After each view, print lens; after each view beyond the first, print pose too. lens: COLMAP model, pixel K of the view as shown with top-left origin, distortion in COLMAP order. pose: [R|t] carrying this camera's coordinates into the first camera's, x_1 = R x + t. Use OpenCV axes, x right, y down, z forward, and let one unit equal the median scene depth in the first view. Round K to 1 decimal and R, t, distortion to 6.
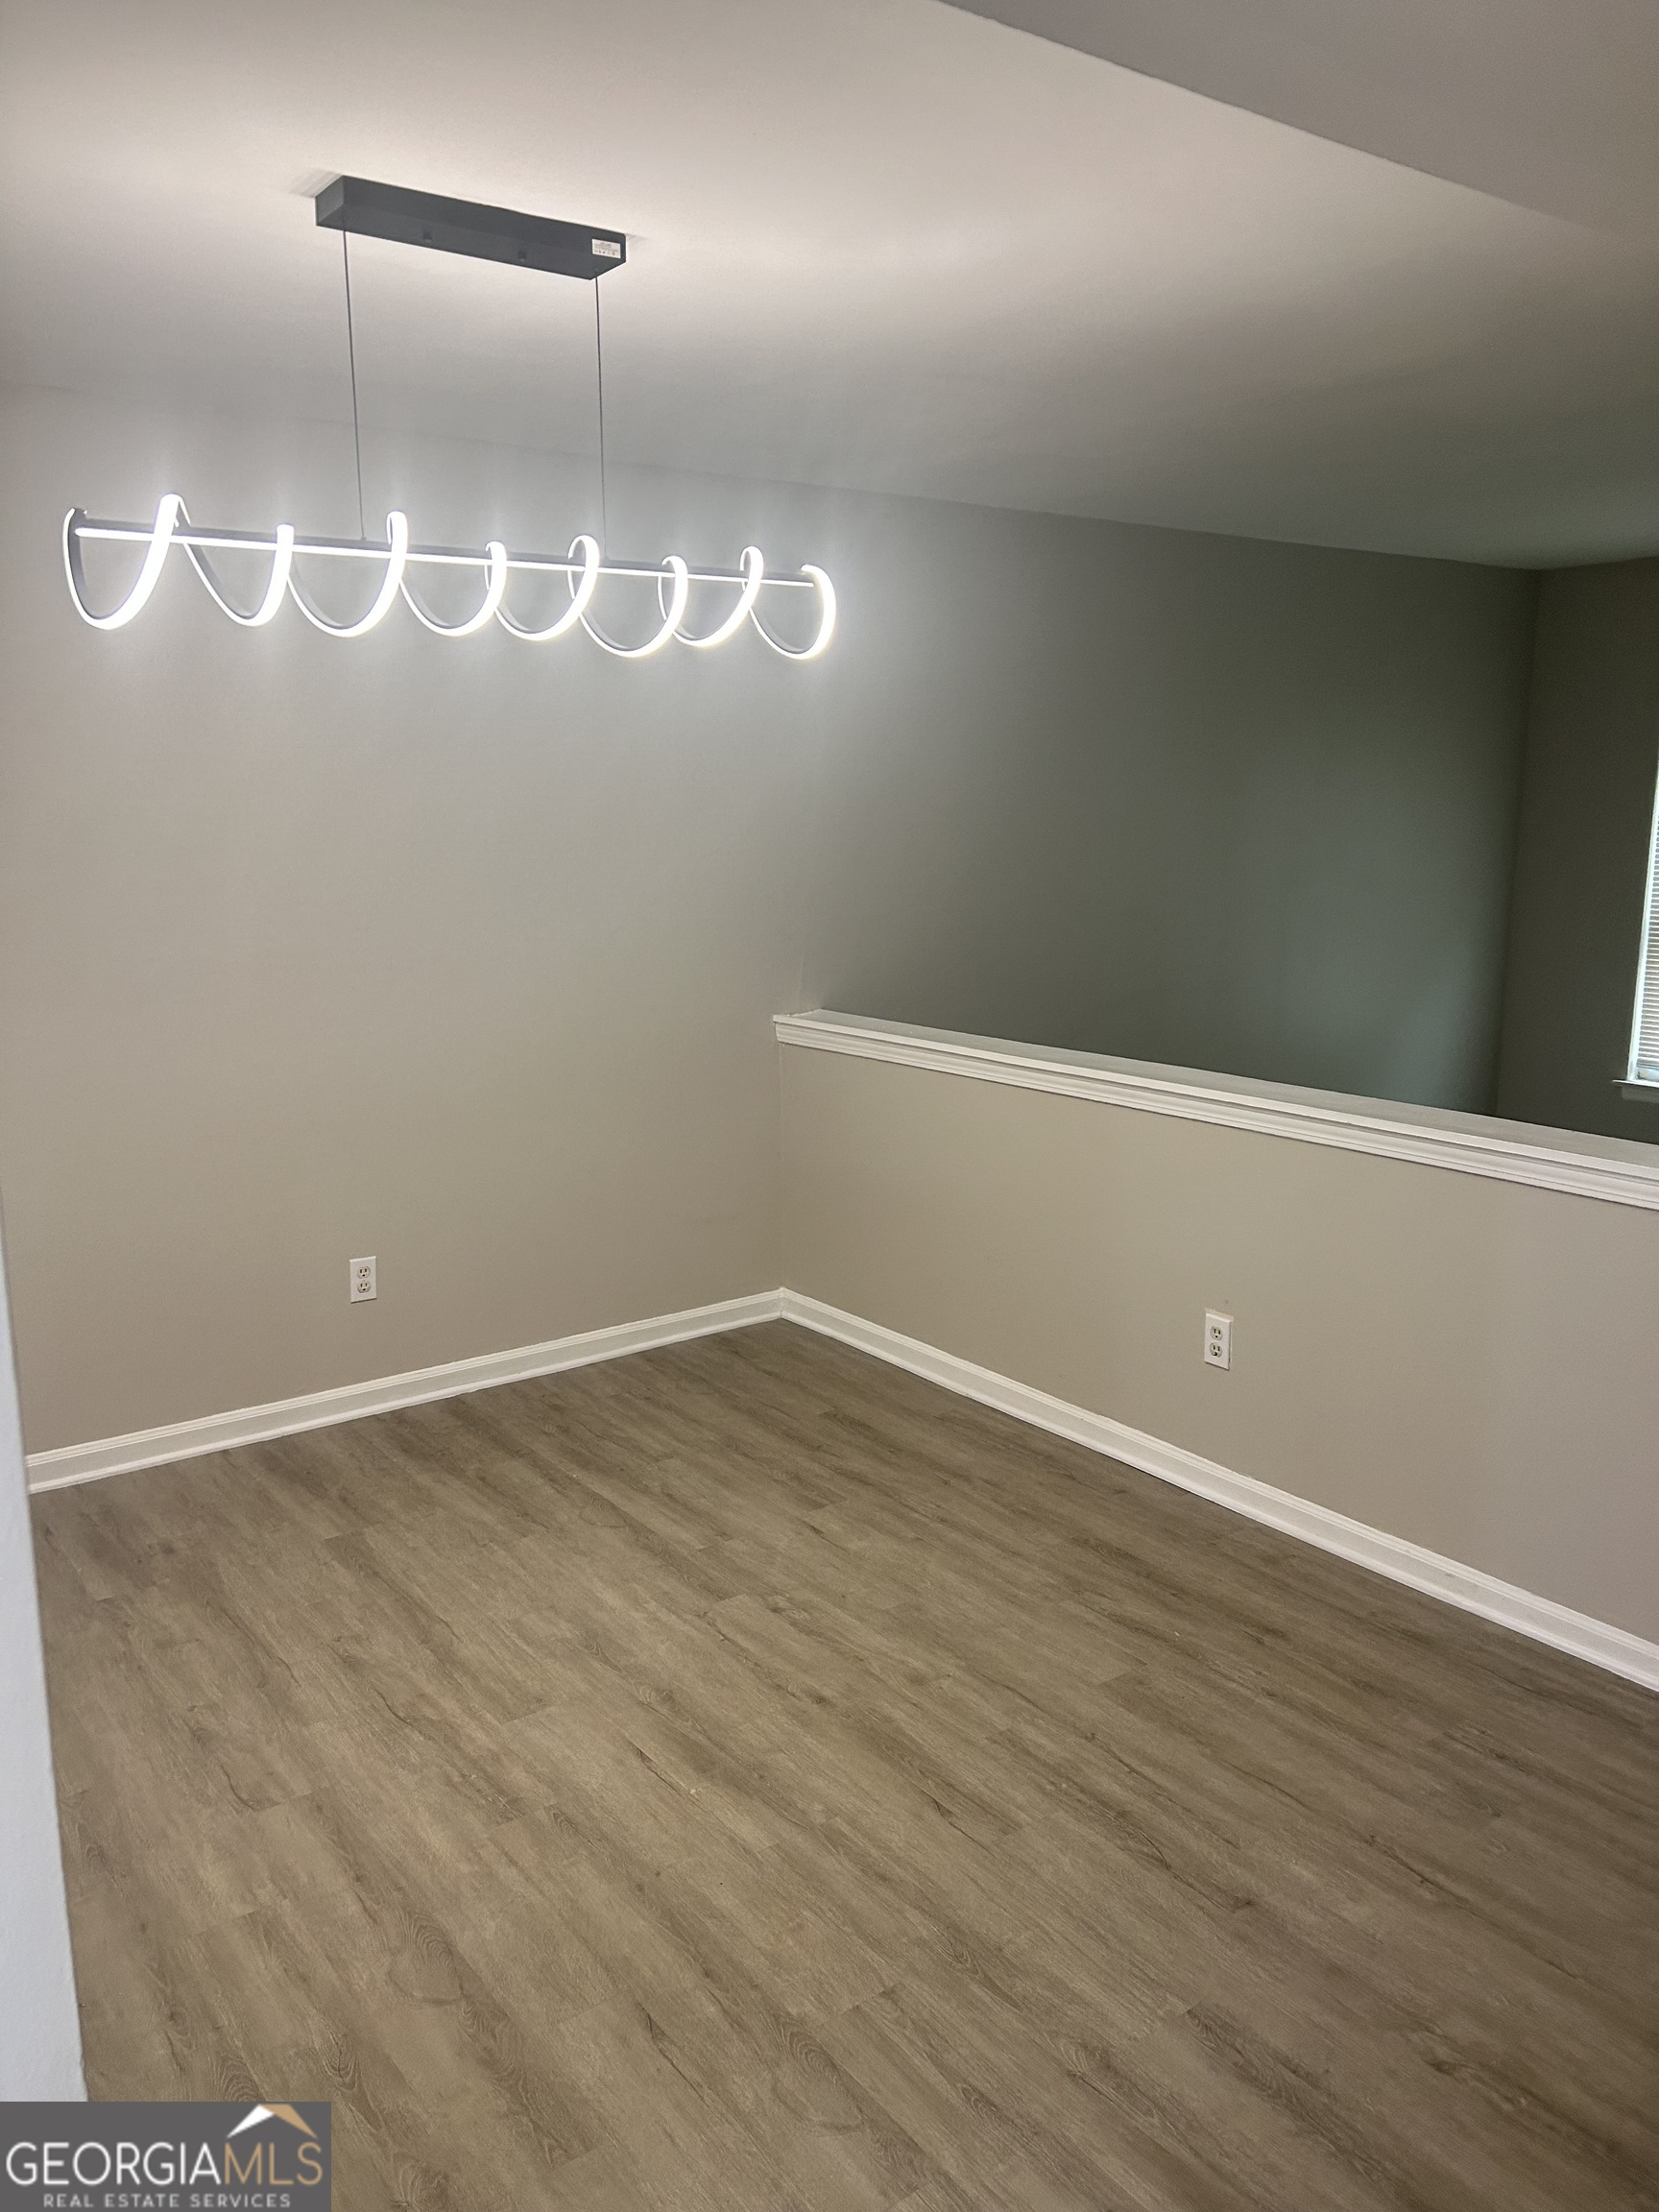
lens RADIAL K [[1655.1, 0, 828.1], [0, 1655.1, 1106.3], [0, 0, 1]] dist [0.048293, -0.055492]
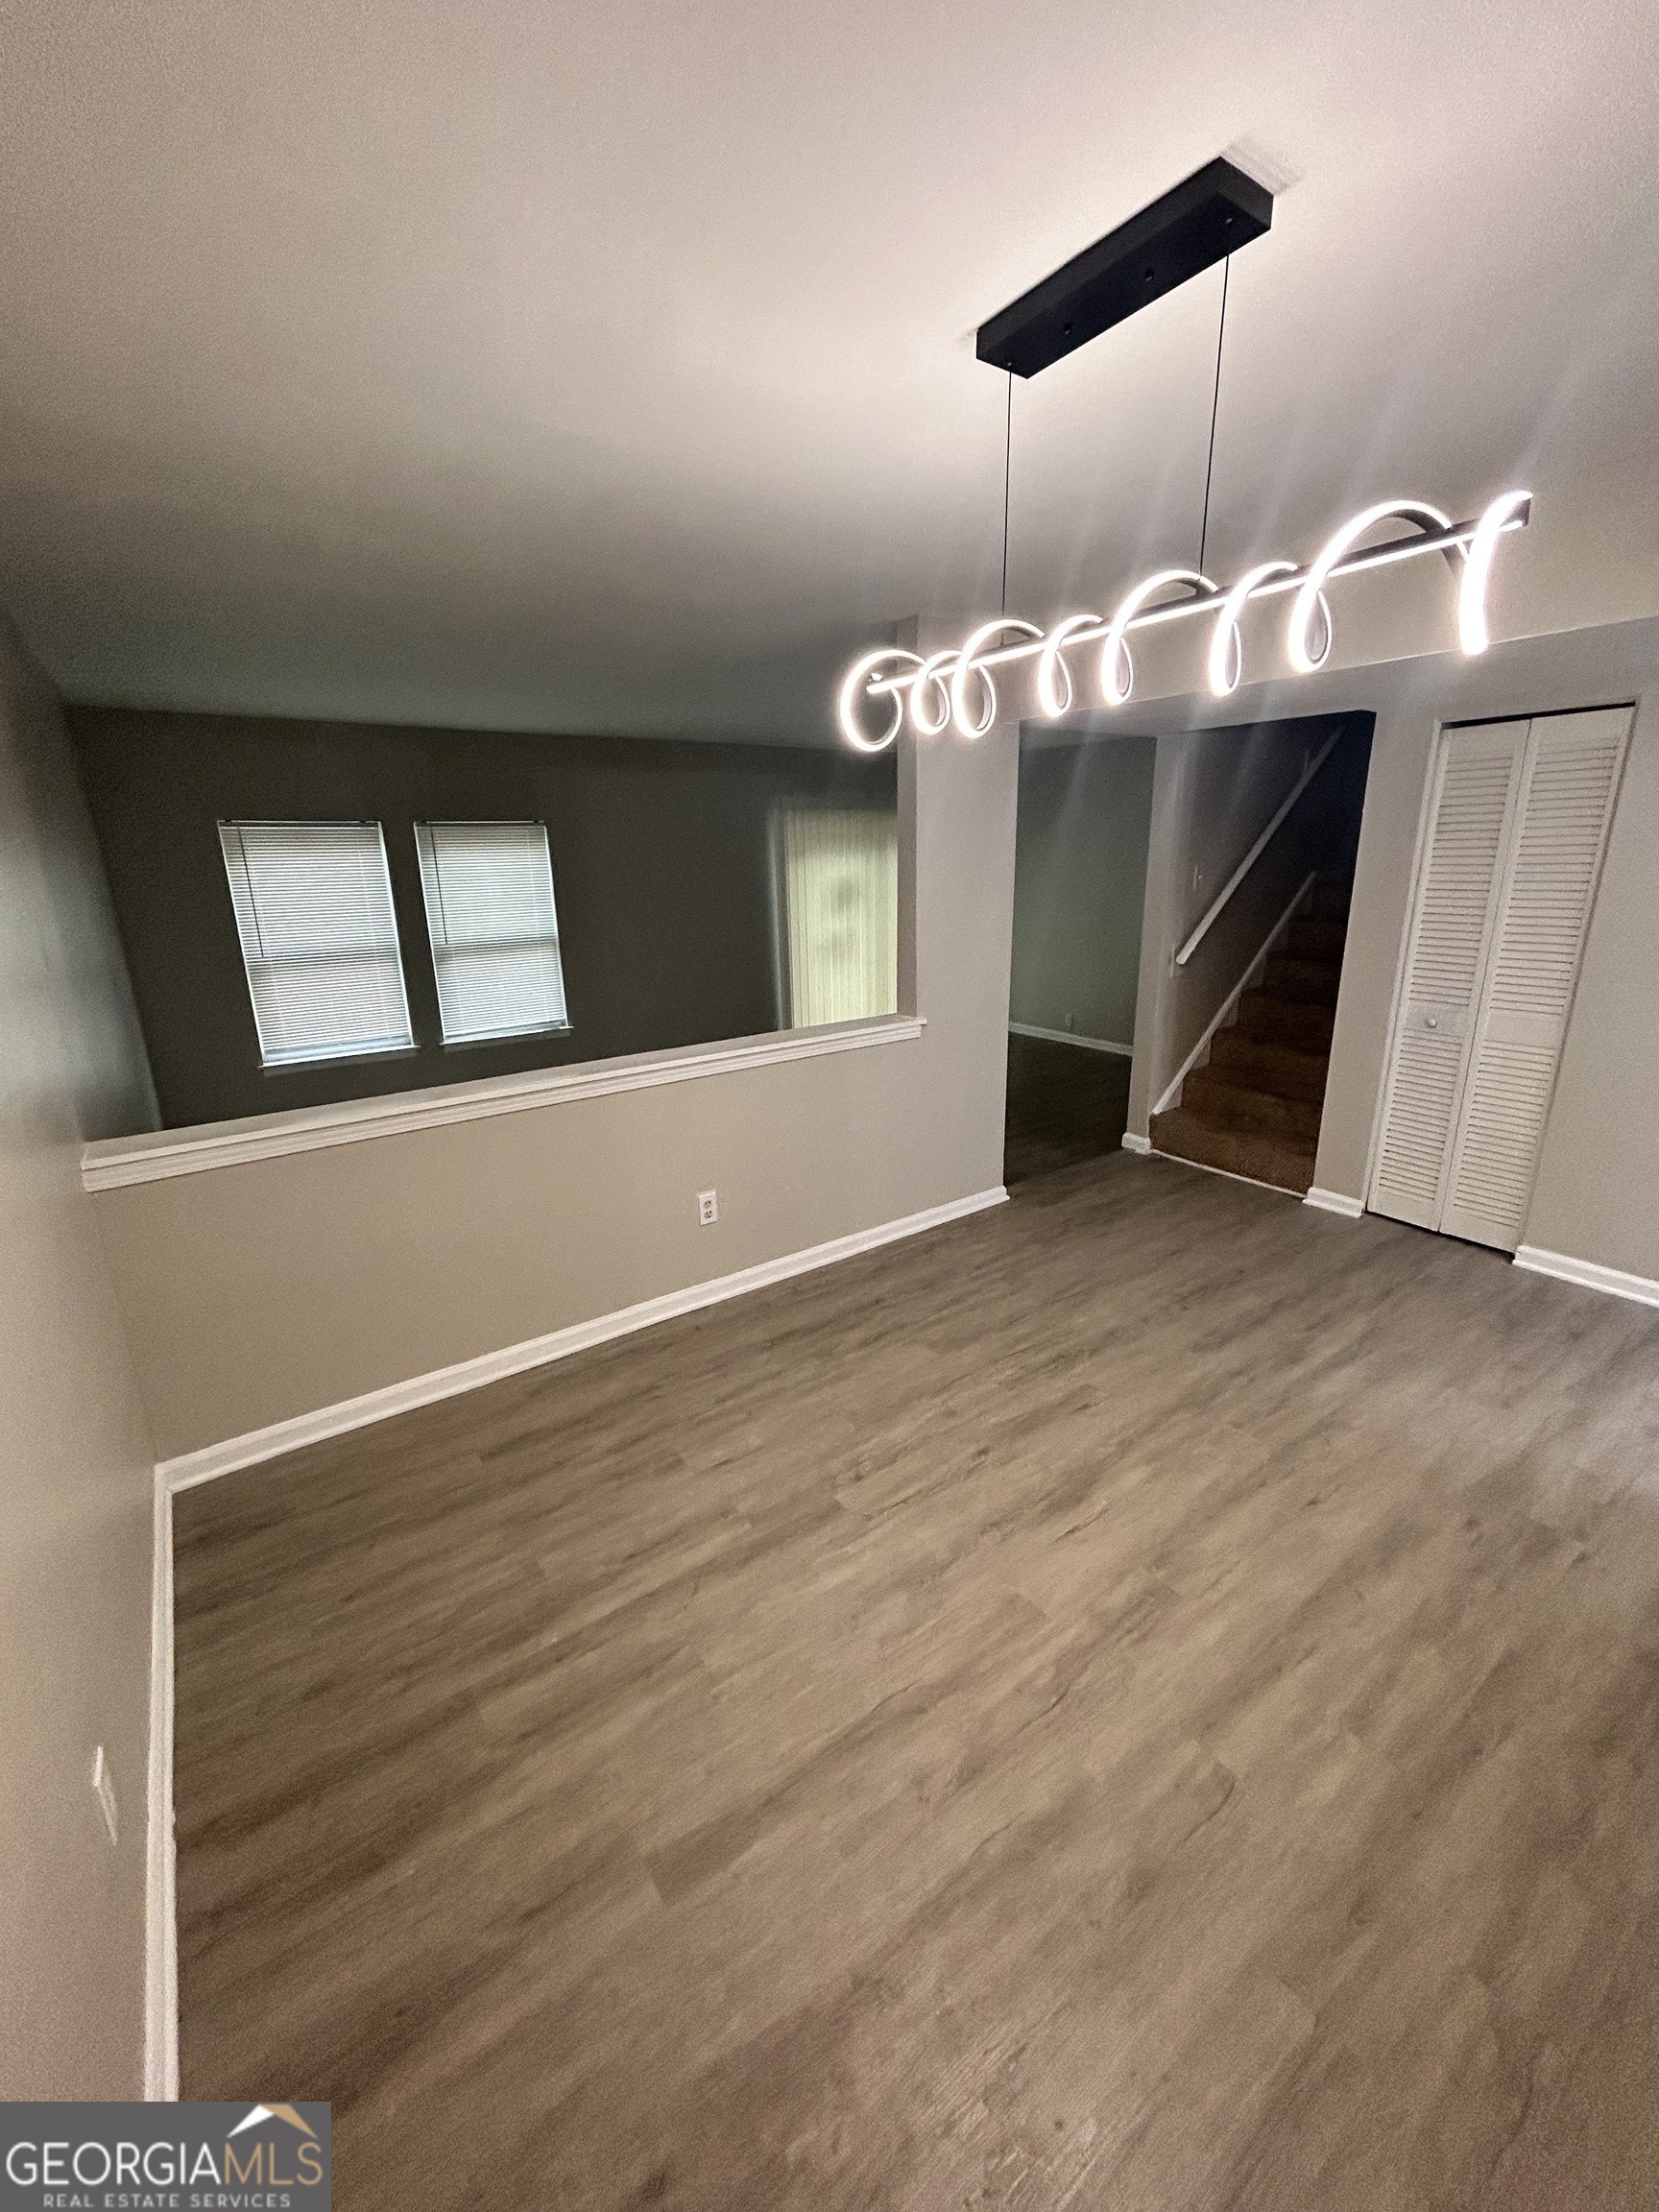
lens RADIAL K [[892.2, 0, 821.6], [0, 892.2, 1104.8], [0, 0, 1]] dist [-0.001519, 0.000784]
pose [[0.015041, -0.269116, 0.962990, -0.659519], [0.212000, 0.942061, 0.259956, -0.179054], [-0.977154, 0.200244, 0.071222, 0.937388]]
